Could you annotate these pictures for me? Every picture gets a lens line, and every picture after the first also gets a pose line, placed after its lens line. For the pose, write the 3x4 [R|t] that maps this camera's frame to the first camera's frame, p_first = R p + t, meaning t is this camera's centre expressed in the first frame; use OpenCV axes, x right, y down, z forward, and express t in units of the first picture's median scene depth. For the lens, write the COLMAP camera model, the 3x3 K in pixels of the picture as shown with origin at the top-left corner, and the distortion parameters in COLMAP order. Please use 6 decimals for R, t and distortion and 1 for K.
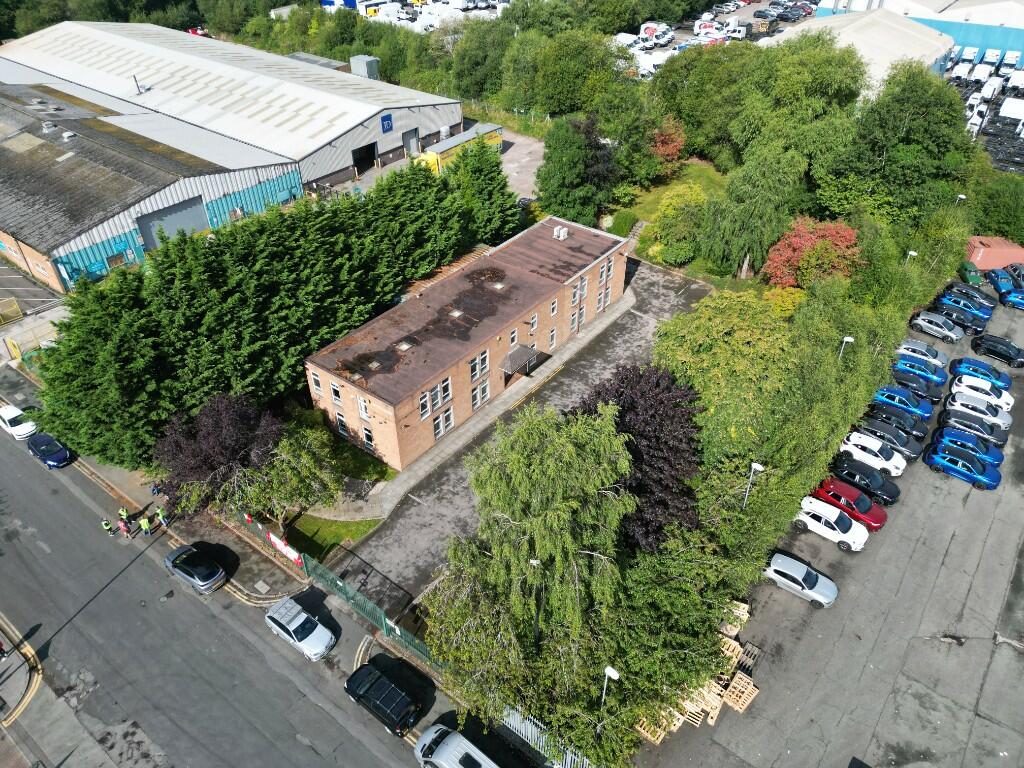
lens RADIAL K [[726.4, 0, 511.2], [0, 726.4, 384.1], [0, 0, 1]] dist [-0.000260, -0.000242]
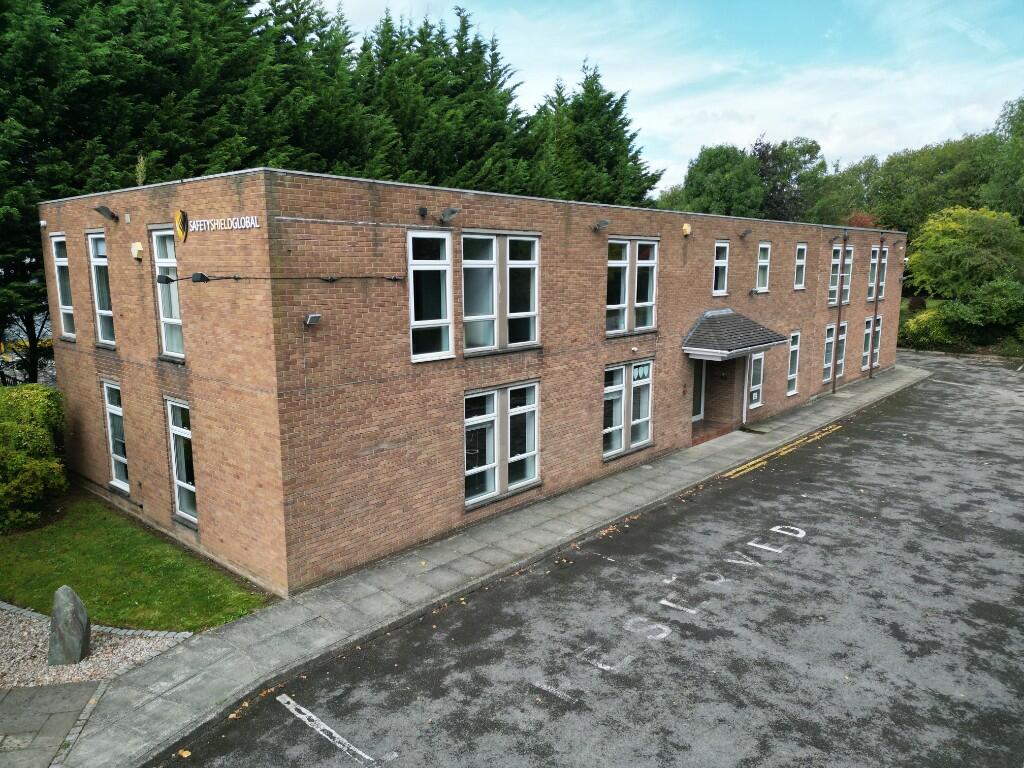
lens RADIAL K [[726.4, 0, 513.3], [0, 726.4, 385.6], [0, 0, 1]] dist [-0.000260, -0.000242]
pose [[0.997495, 0.005020, -0.070558, -0.075170], [-0.038512, 0.875226, -0.482179, 0.162374], [0.059333, 0.483688, 0.873227, 0.802521]]
